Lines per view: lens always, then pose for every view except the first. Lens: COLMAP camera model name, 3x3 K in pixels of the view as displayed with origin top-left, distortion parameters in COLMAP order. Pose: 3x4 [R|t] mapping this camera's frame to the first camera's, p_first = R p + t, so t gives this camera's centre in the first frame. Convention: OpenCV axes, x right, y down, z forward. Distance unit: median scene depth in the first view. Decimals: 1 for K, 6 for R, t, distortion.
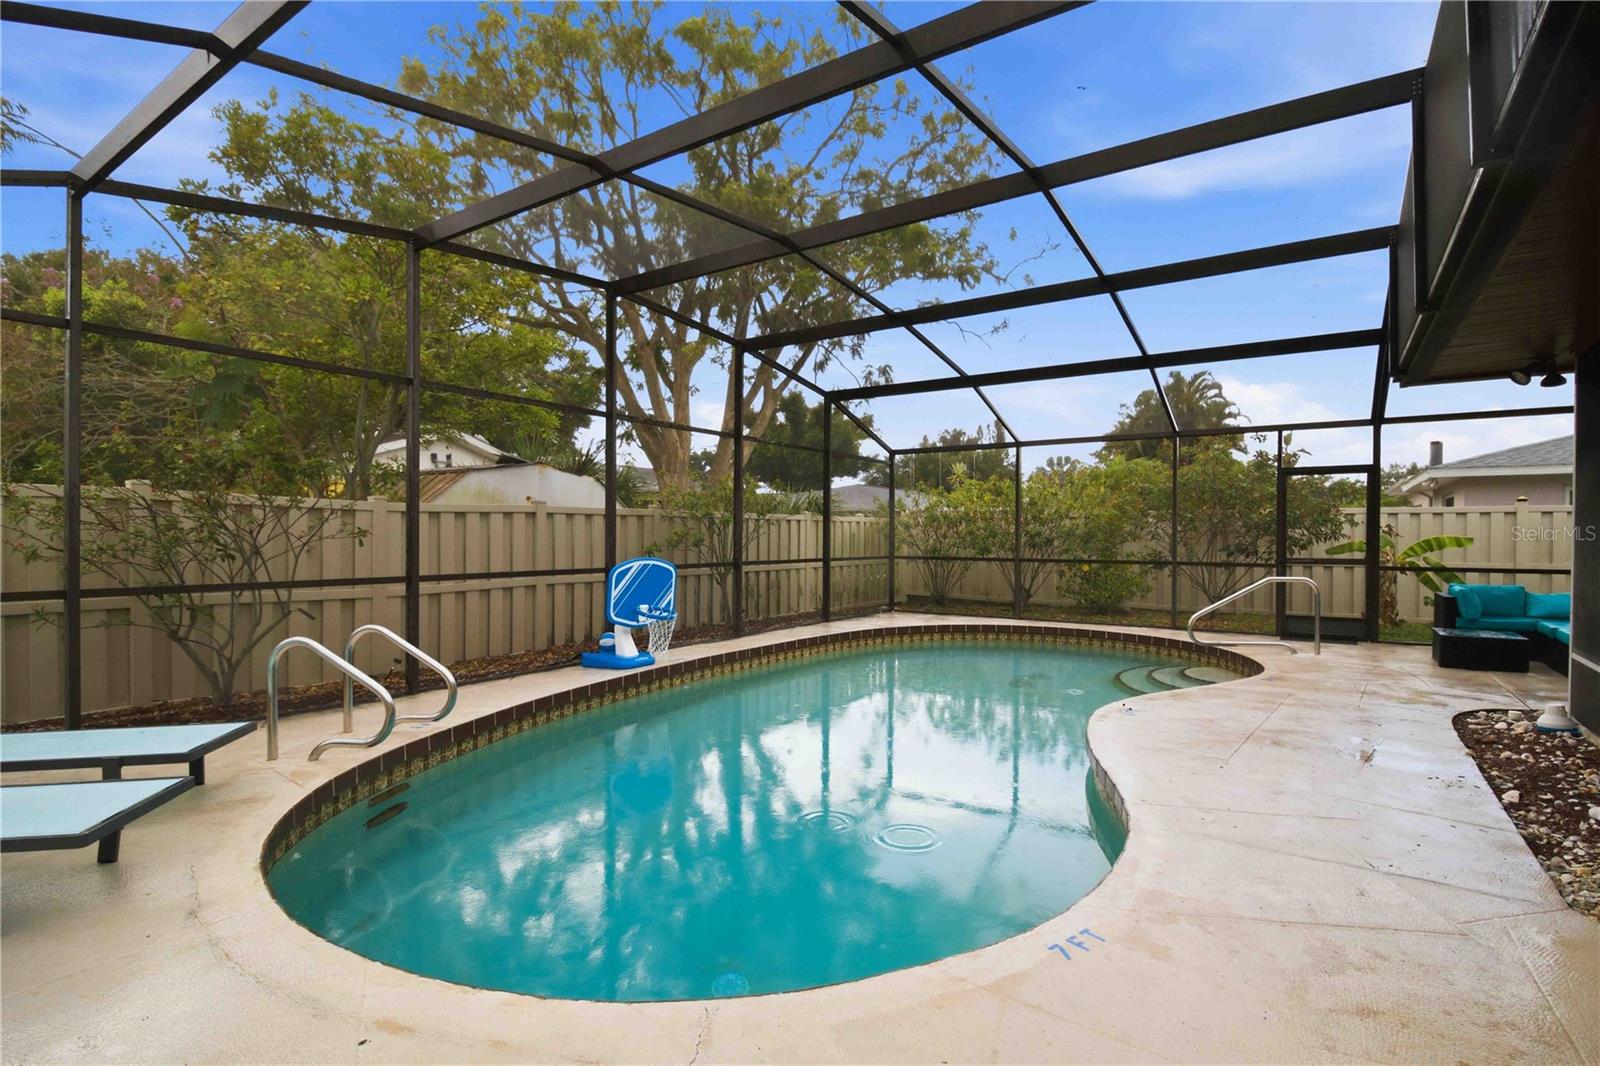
lens RADIAL K [[736.6, 0, 867.1], [0, 736.6, 539.2], [0, 0, 1]] dist [-0.014513, -0.006043]
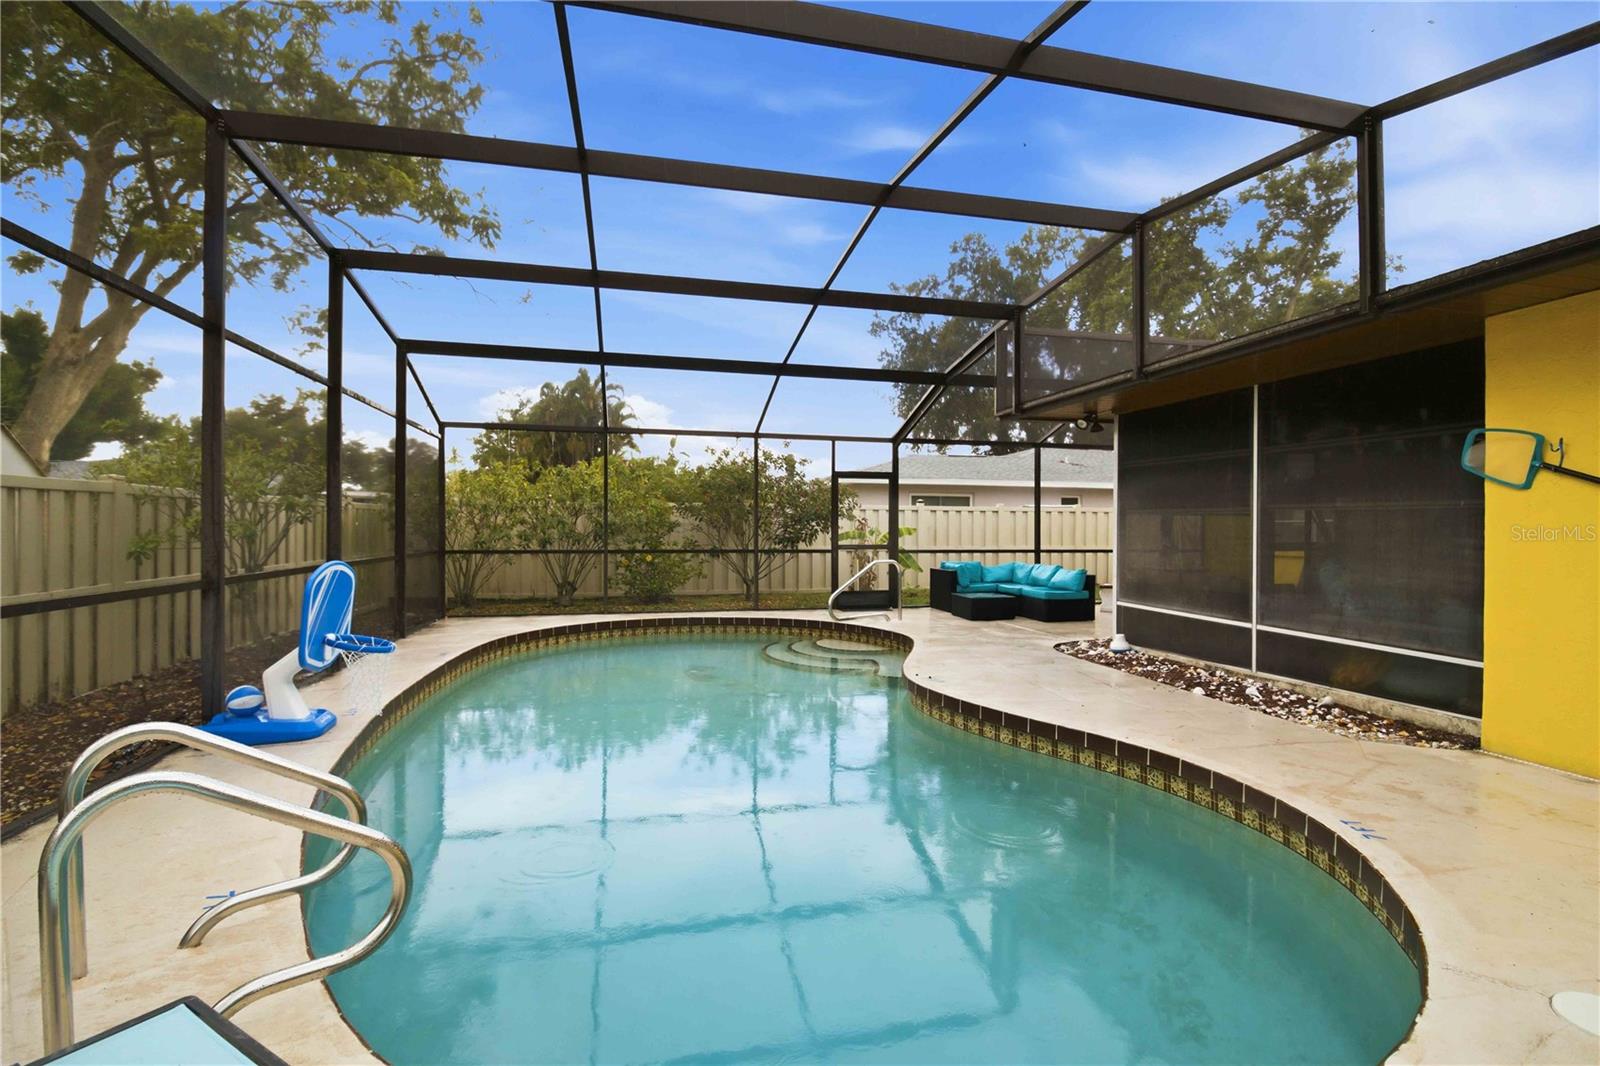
lens RADIAL K [[736.6, 0, 758.9], [0, 736.6, 519.6], [0, 0, 1]] dist [-0.014513, -0.006043]
pose [[0.708353, 0.007777, 0.705815, -0.399883], [0.000398, 0.999935, -0.011417, -0.002555], [-0.705858, 0.008368, 0.708304, 0.228212]]
